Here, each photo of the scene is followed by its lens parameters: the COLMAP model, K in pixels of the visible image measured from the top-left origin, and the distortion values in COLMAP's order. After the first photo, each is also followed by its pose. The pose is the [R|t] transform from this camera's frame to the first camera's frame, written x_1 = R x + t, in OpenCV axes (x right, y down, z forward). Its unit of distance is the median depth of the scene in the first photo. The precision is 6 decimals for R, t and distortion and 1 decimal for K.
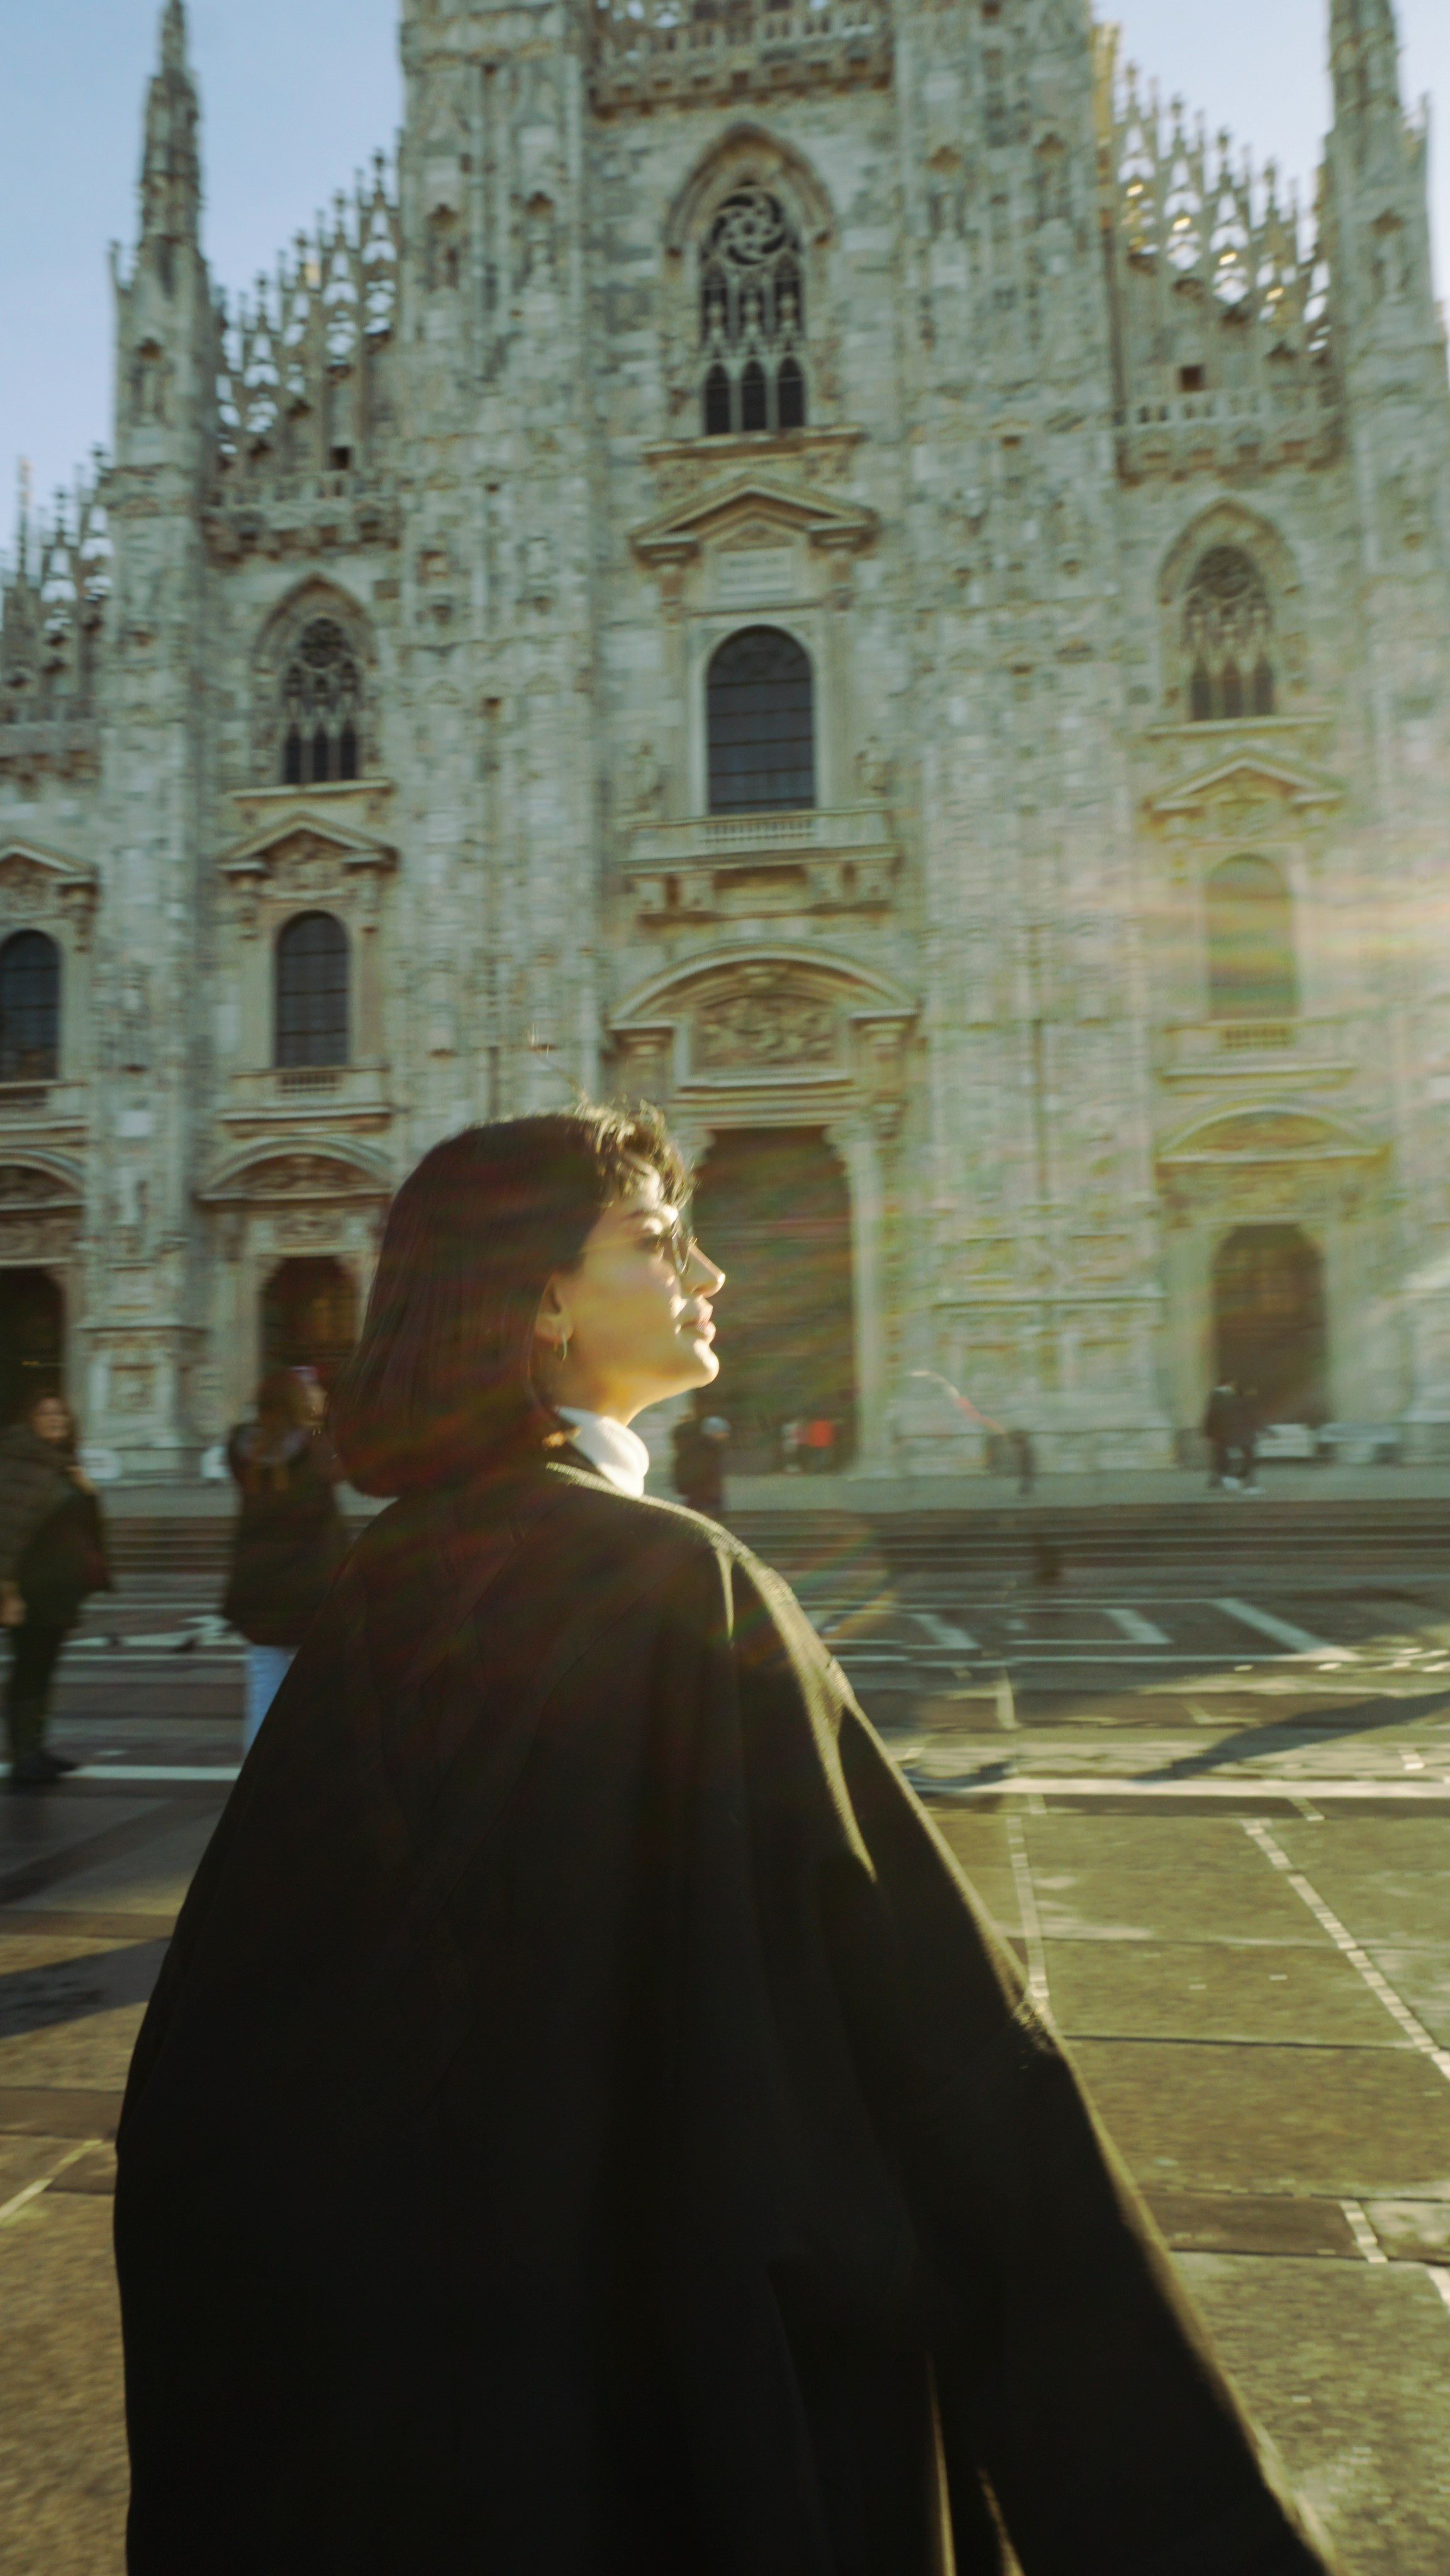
lens RADIAL K [[1723.3, 0, 744.2], [0, 1723.3, 1281.1], [0, 0, 1]] dist [-0.052398, 0.031584]
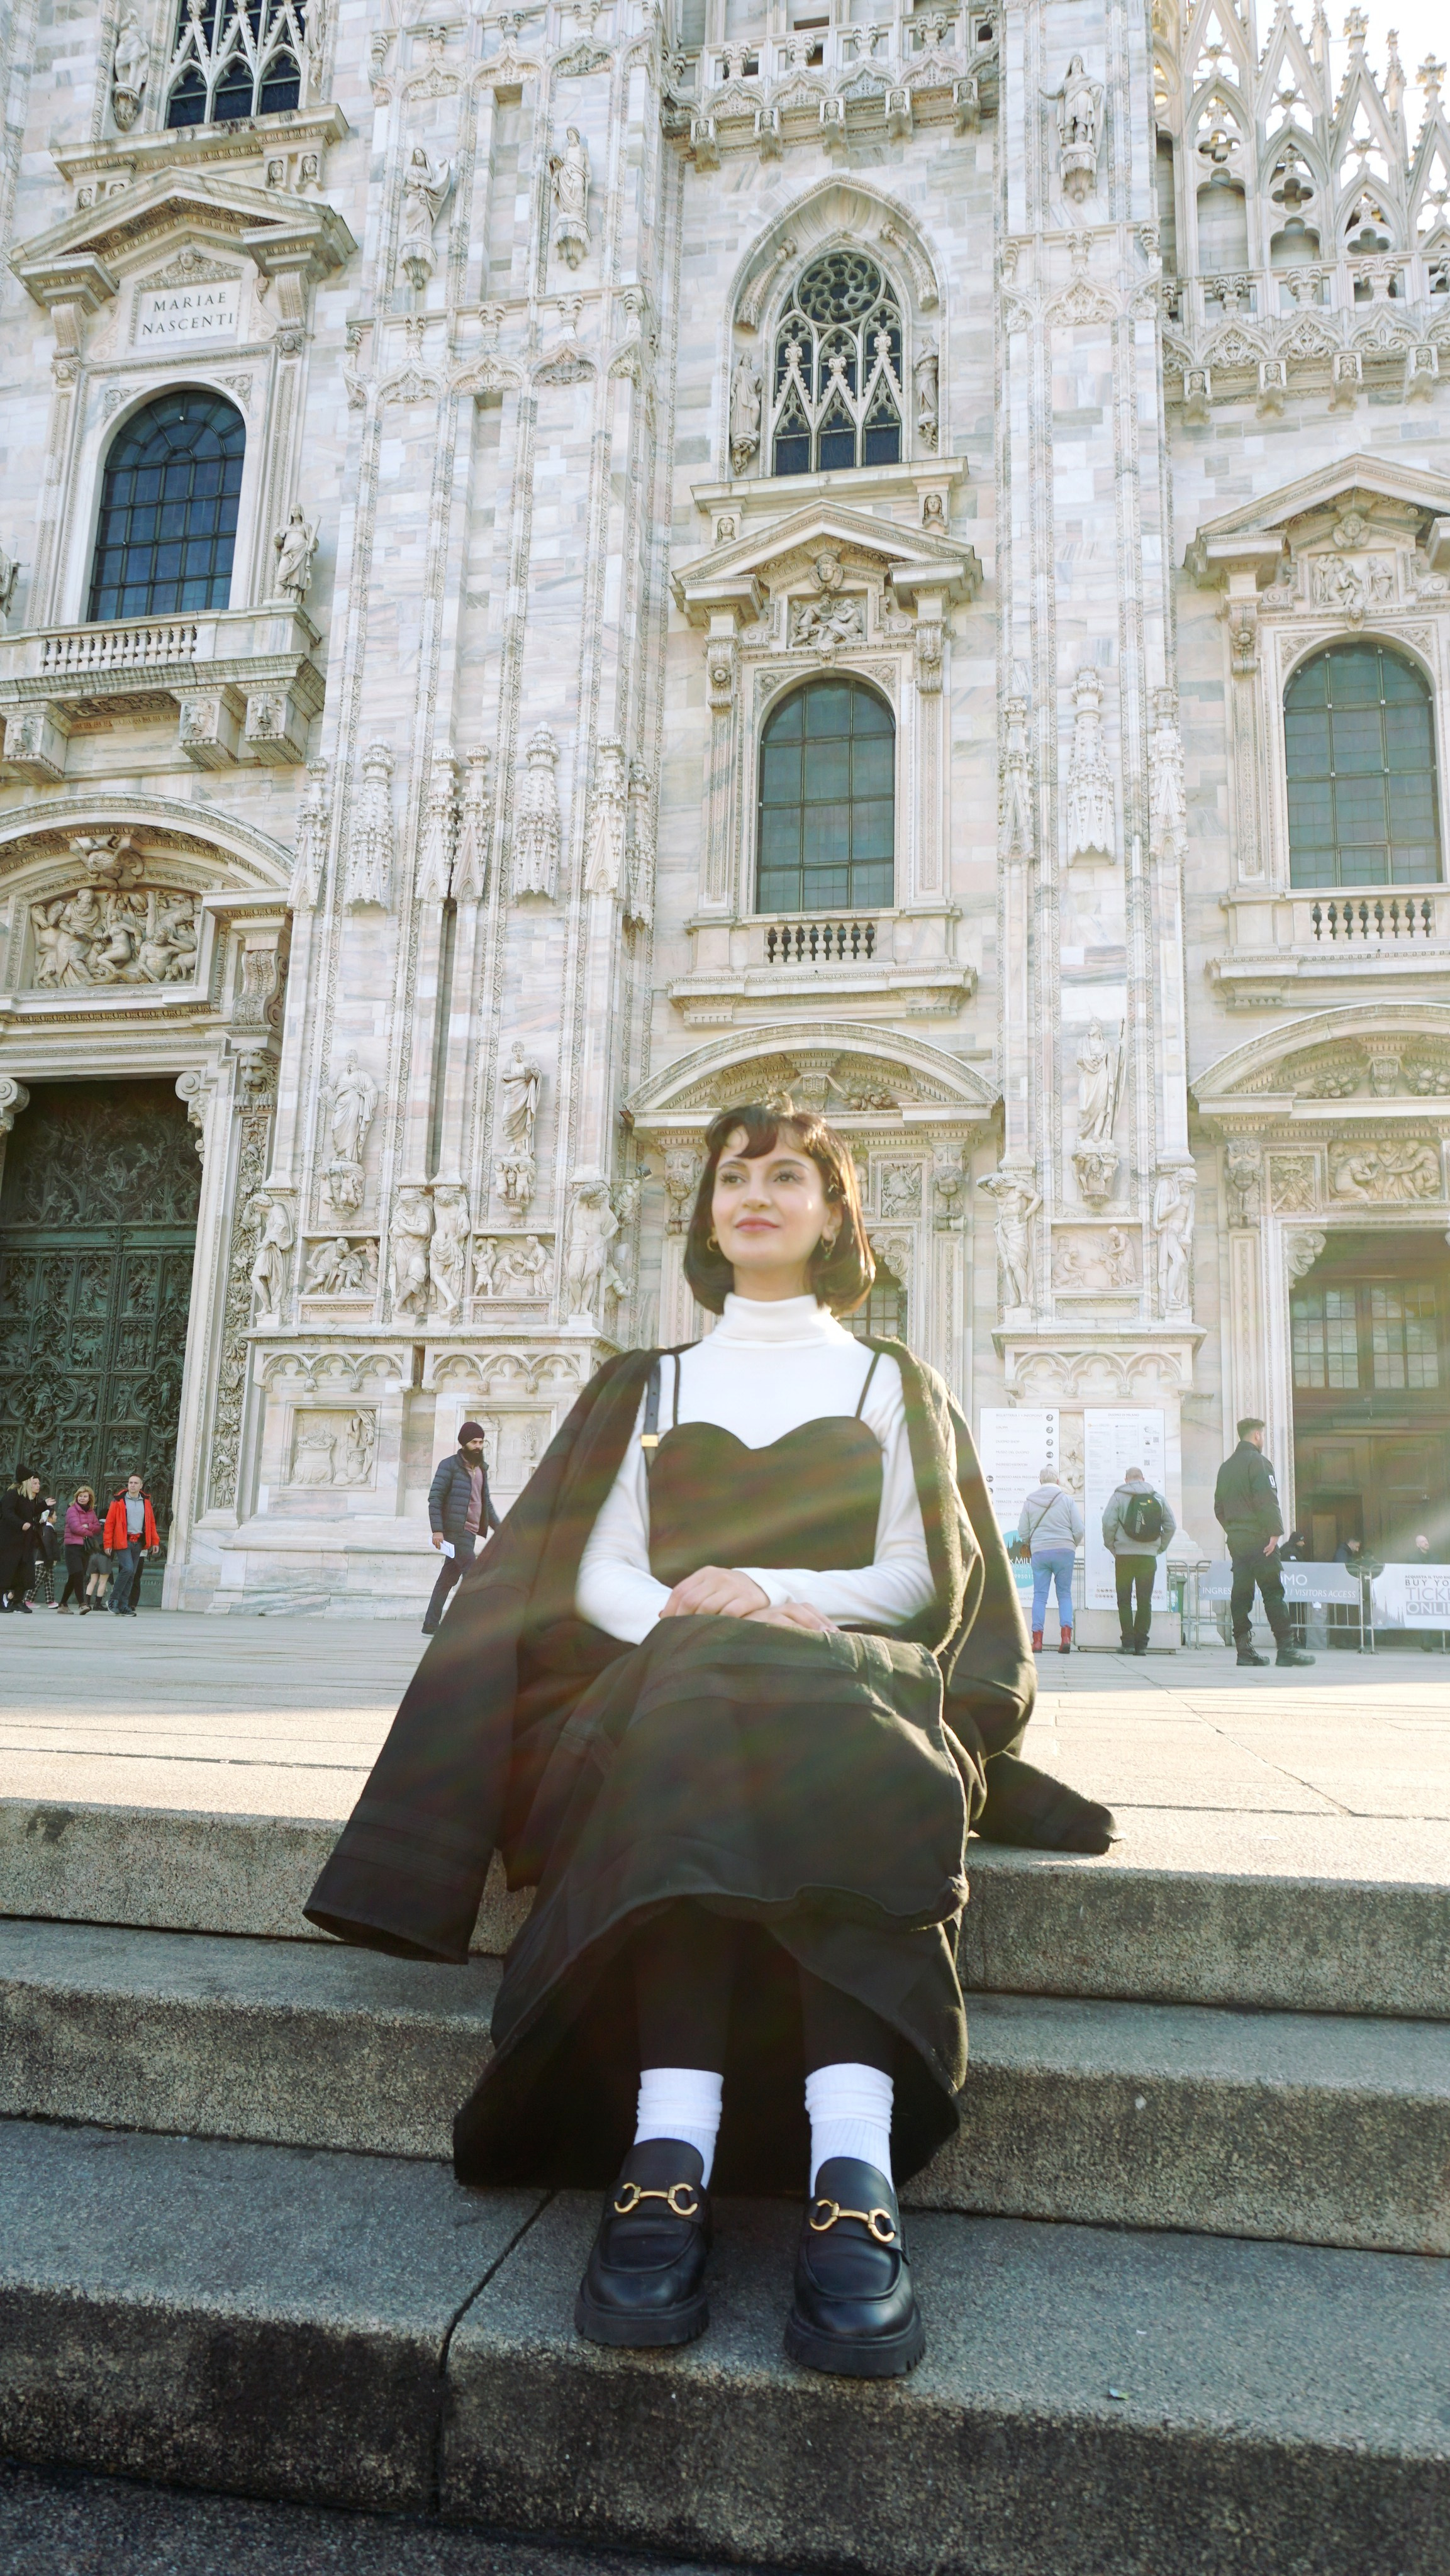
lens RADIAL K [[1723.3, 0, 712.1], [0, 1723.3, 1285.7], [0, 0, 1]] dist [-0.052398, 0.031584]
pose [[0.996799, 0.032249, -0.073152, 0.307952], [-0.038401, 0.995699, -0.084309, 0.038472], [0.070119, 0.086848, 0.993751, 0.378455]]
